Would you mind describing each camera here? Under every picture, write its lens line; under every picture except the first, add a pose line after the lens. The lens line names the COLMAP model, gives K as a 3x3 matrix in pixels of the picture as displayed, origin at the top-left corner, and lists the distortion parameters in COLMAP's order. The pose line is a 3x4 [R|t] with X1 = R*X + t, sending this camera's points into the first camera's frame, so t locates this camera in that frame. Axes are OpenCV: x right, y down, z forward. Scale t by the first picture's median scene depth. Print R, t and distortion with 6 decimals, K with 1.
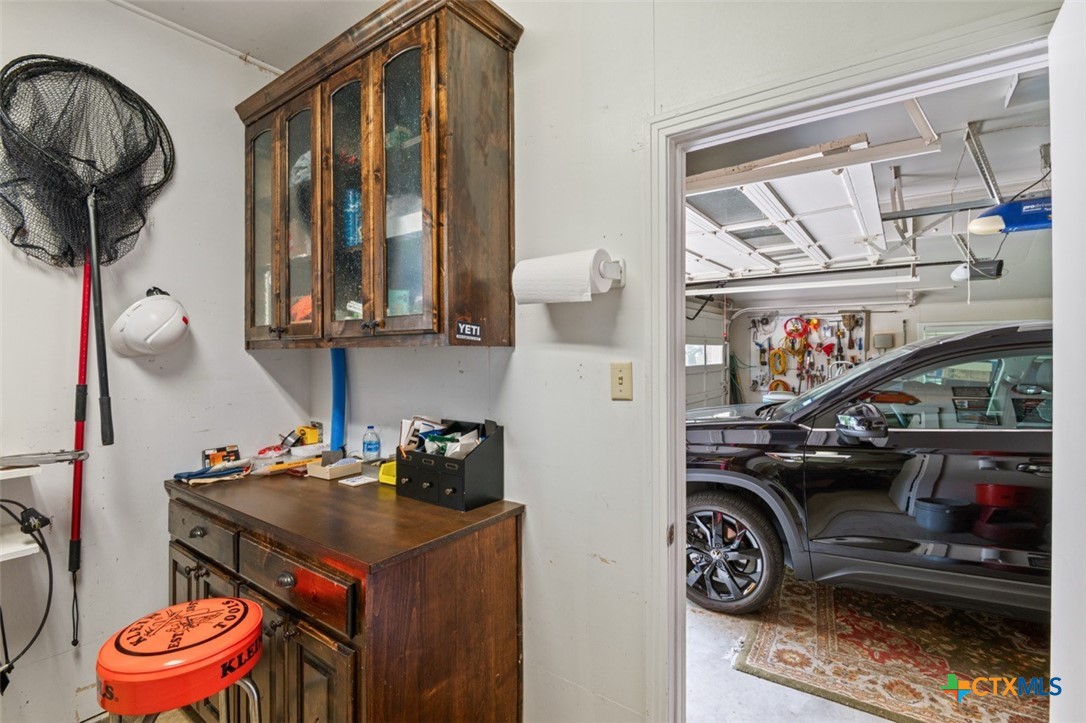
lens RADIAL K [[499.0, 0, 540.6], [0, 499.0, 352.1], [0, 0, 1]] dist [-0.005098, -0.003104]
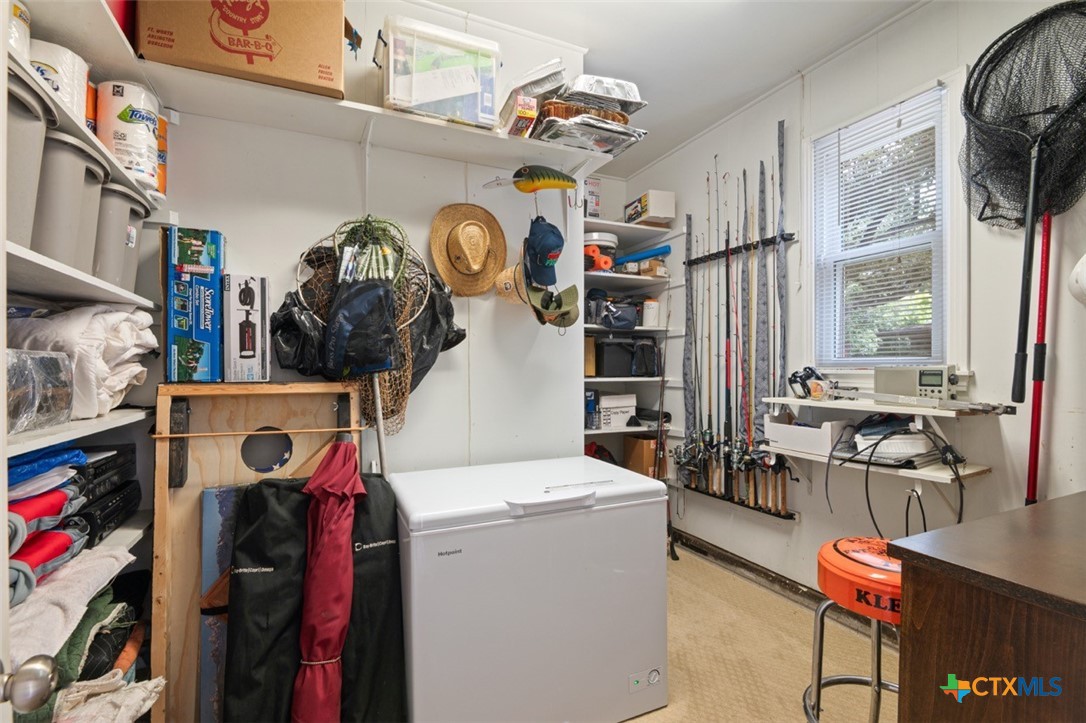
lens RADIAL K [[499.0, 0, 543.9], [0, 499.0, 367.6], [0, 0, 1]] dist [-0.005098, -0.003104]
pose [[-0.479667, 0.007683, -0.877417, 0.411411], [0.000447, 0.999964, 0.008511, 0.108968], [0.877450, 0.003690, -0.479653, 0.643365]]
